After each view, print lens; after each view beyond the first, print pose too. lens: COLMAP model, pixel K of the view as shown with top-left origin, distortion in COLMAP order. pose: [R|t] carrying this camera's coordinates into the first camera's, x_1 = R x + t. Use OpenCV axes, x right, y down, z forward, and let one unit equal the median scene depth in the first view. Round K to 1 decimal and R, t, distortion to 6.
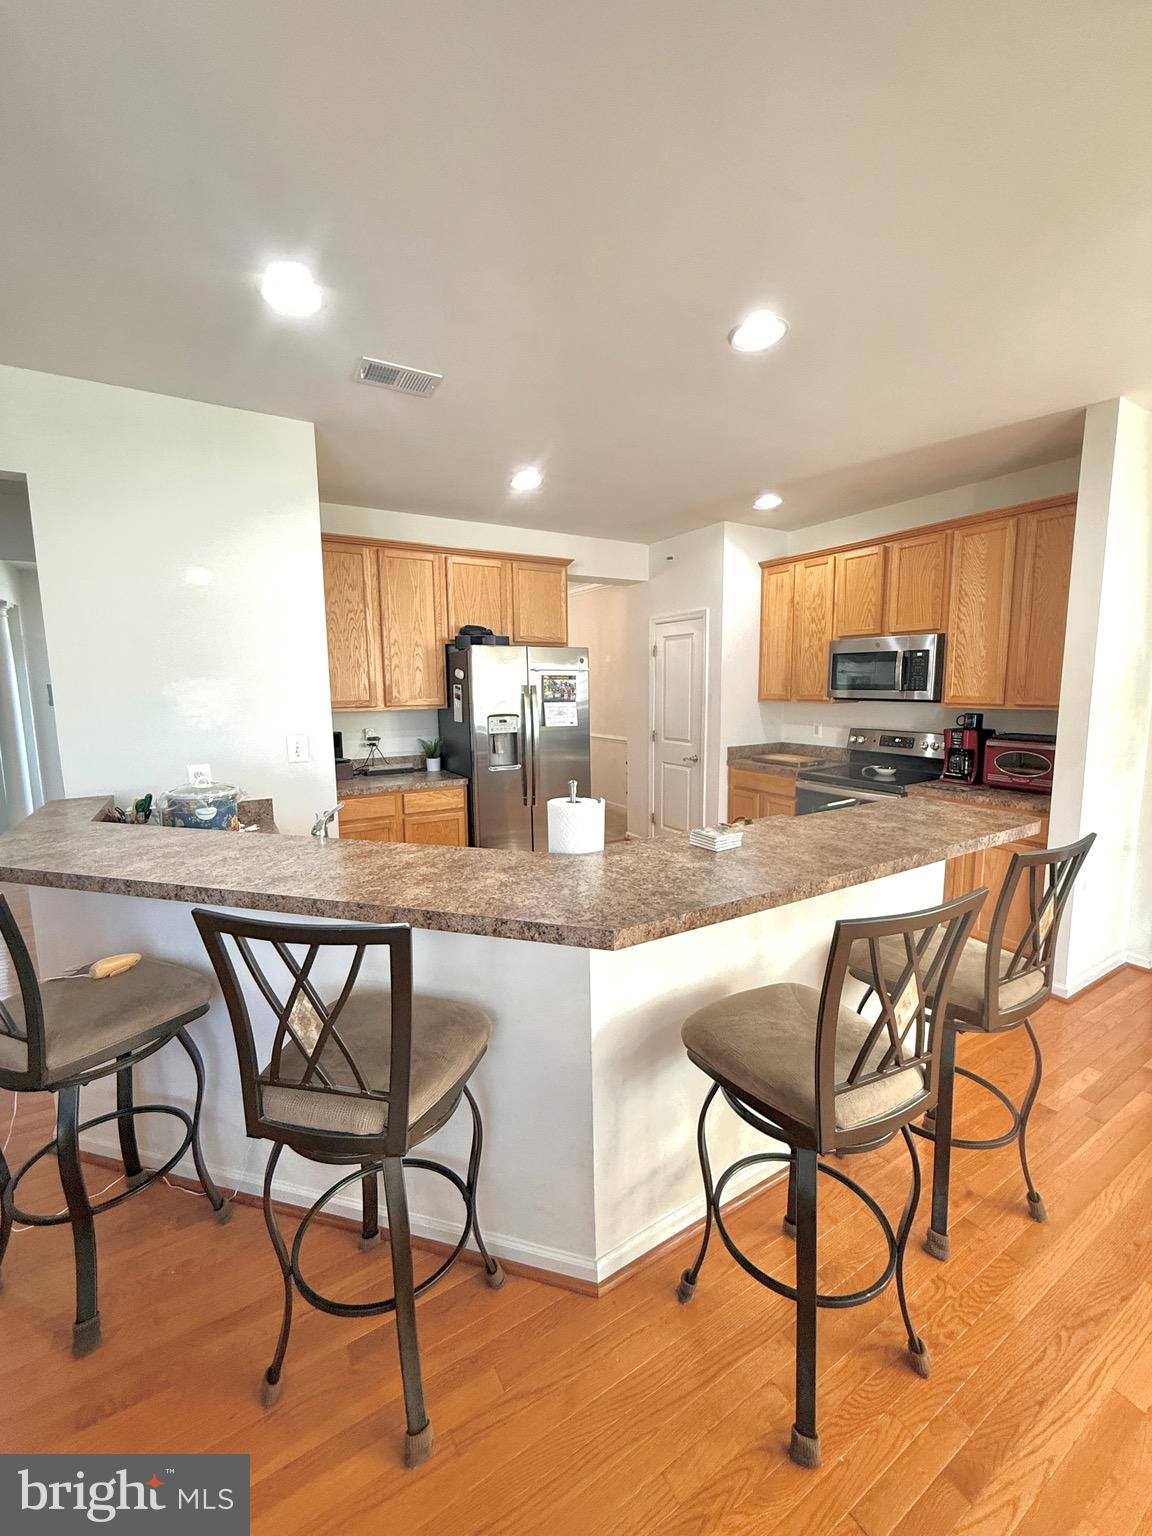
lens RADIAL K [[610.9, 0, 580.1], [0, 610.9, 763.9], [0, 0, 1]] dist [-0.002532, -0.000293]
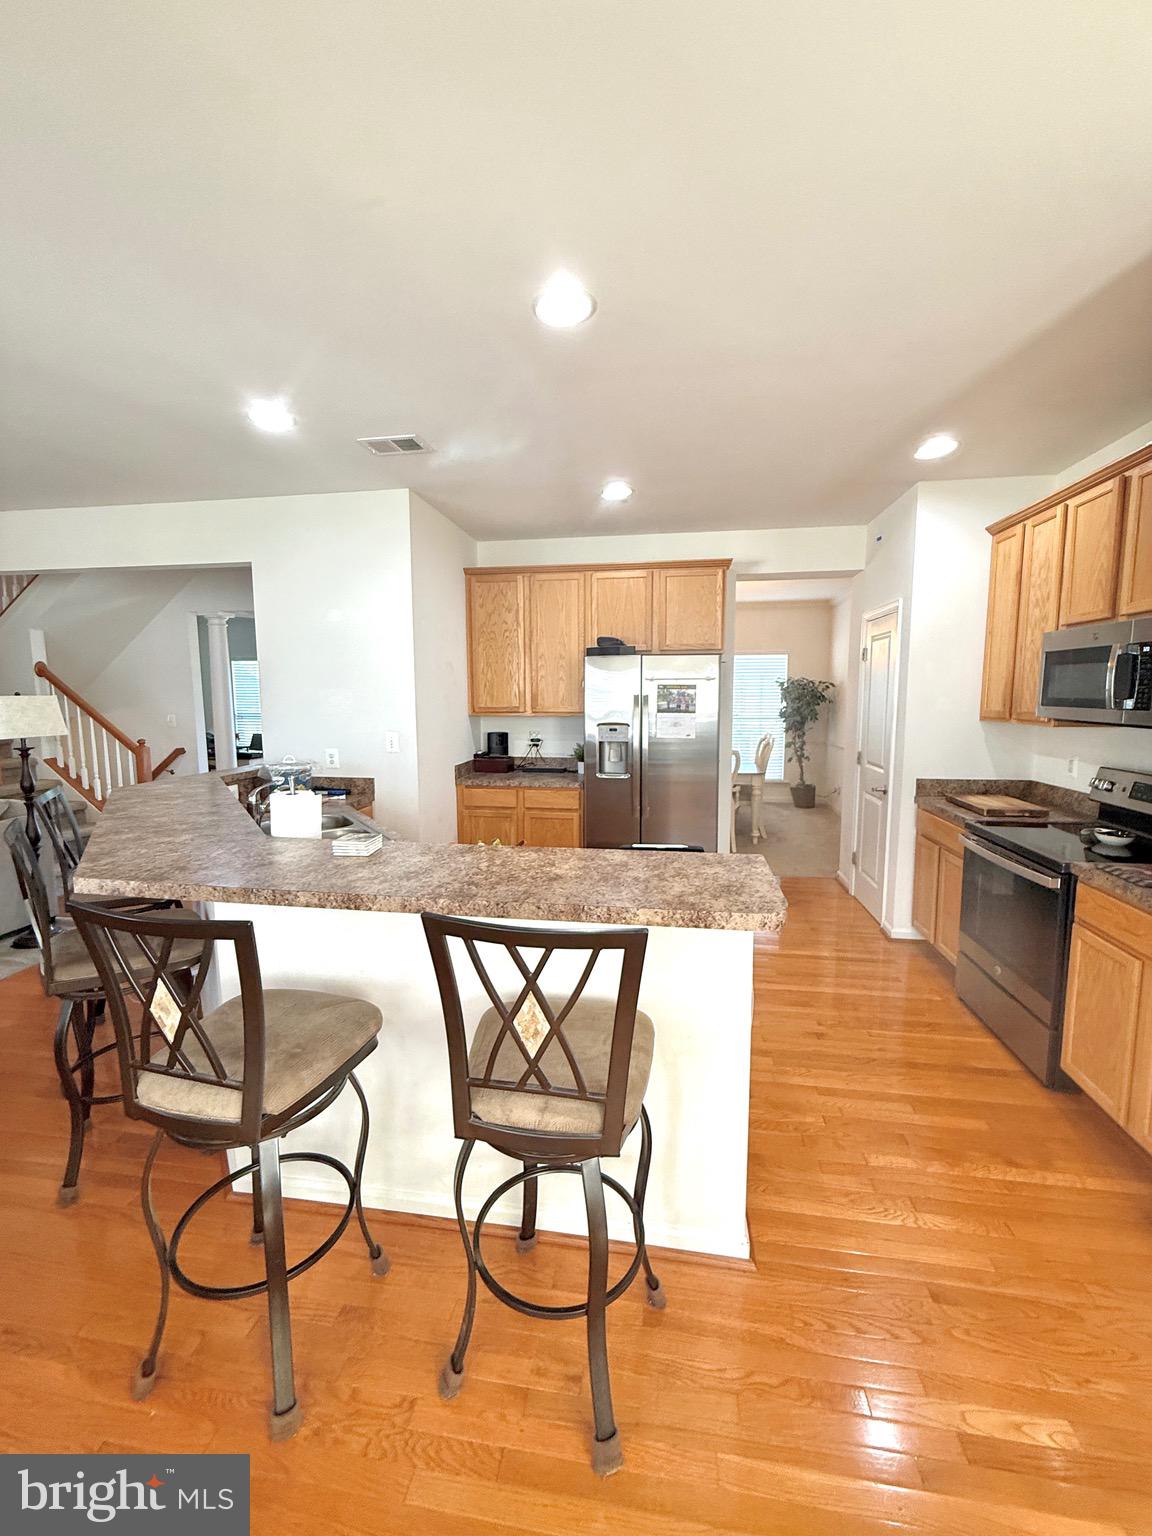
lens RADIAL K [[614.7, 0, 578.5], [0, 614.7, 762.0], [0, 0, 1]] dist [0.000685, -0.000541]
pose [[0.770228, 0.079525, -0.632792, 0.468374], [-0.088944, 0.995893, 0.016894, -0.028084], [0.631536, 0.043271, 0.774138, 0.169703]]
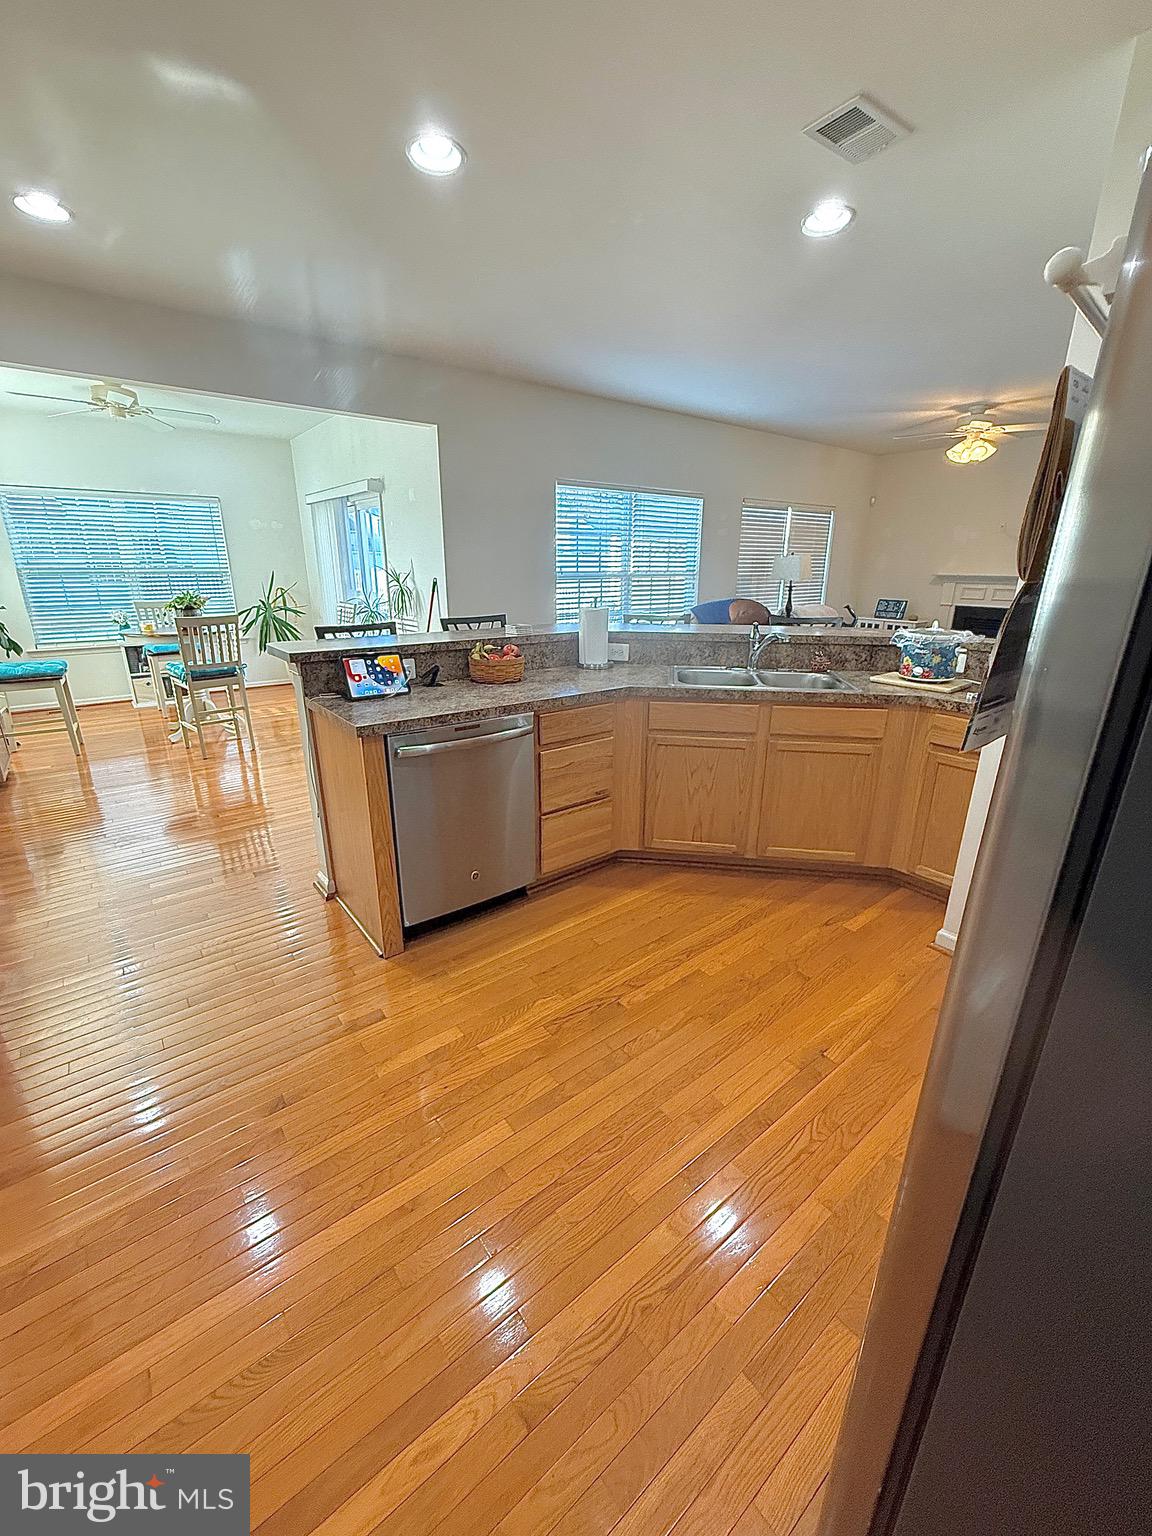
lens RADIAL K [[610.9, 0, 580.1], [0, 610.9, 763.9], [0, 0, 1]] dist [-0.002532, -0.000293]
pose [[-0.992001, 0.043365, -0.118544, 0.108077], [-0.012485, 0.900821, 0.434010, -0.128022], [0.125608, 0.432019, -0.893075, 1.157390]]
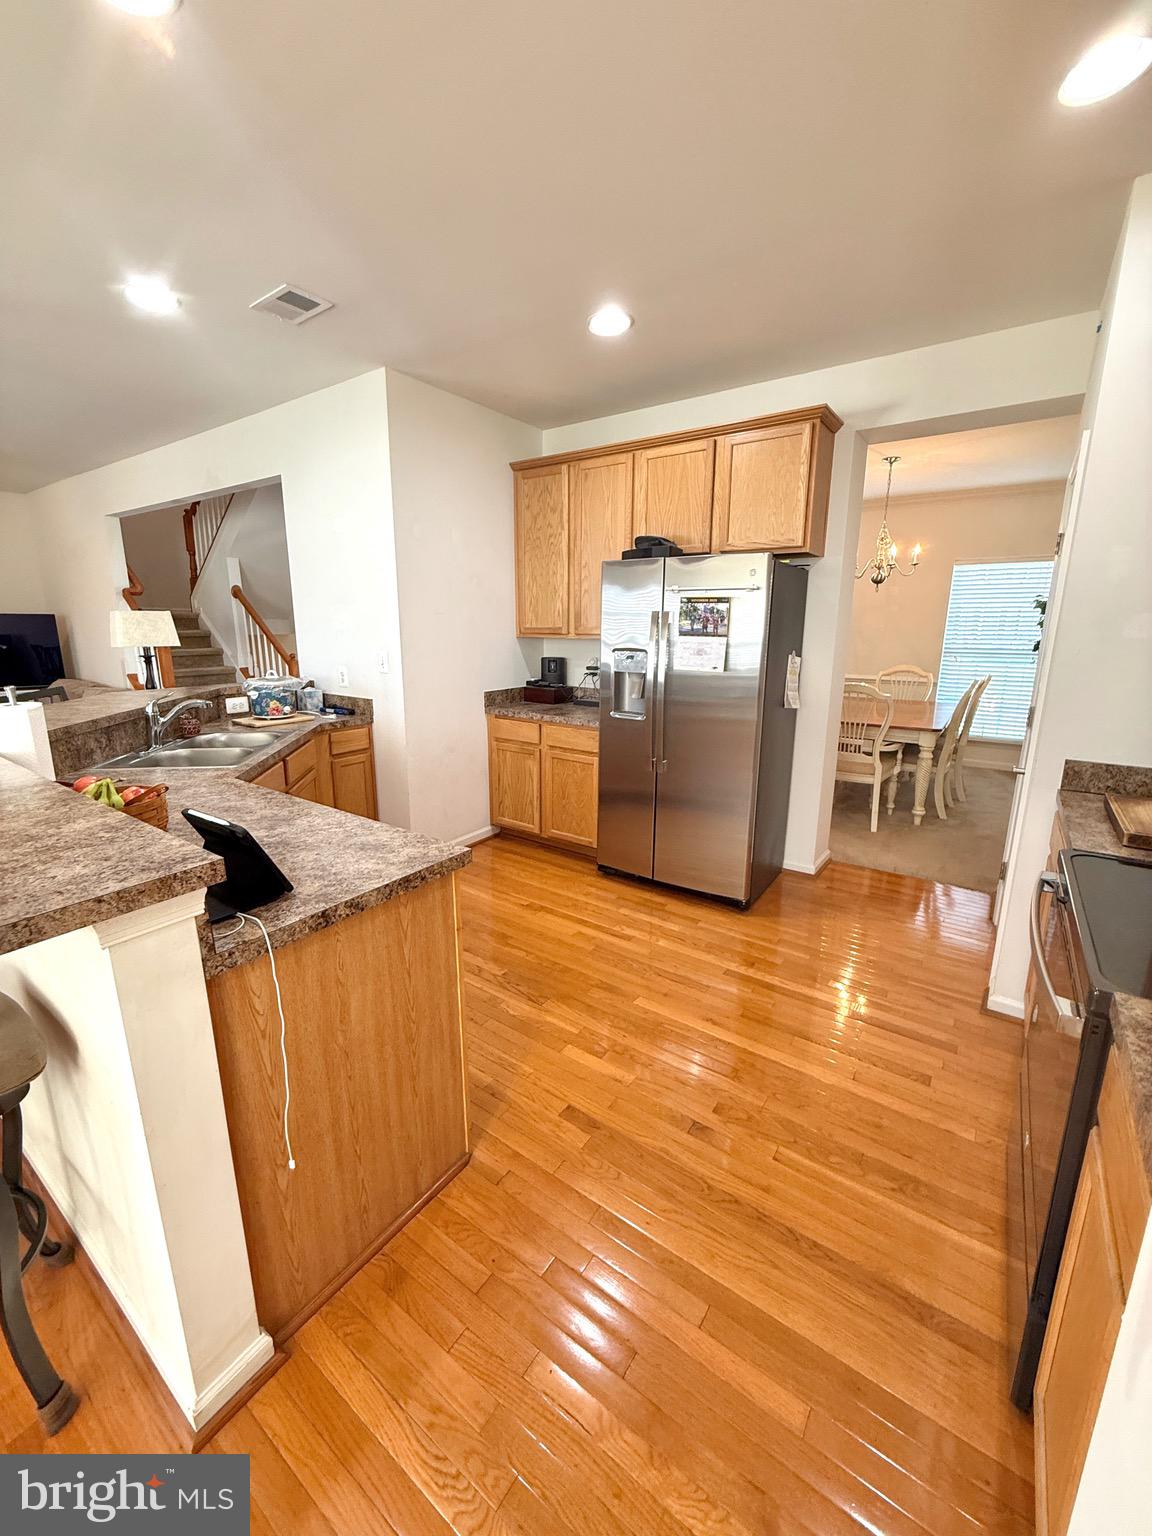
lens RADIAL K [[610.9, 0, 580.1], [0, 610.9, 763.9], [0, 0, 1]] dist [-0.002532, -0.000293]
pose [[0.409903, 0.218439, -0.885587, 0.568747], [-0.130576, 0.974953, 0.180043, -0.067628], [0.902735, 0.041836, 0.428159, 0.590312]]
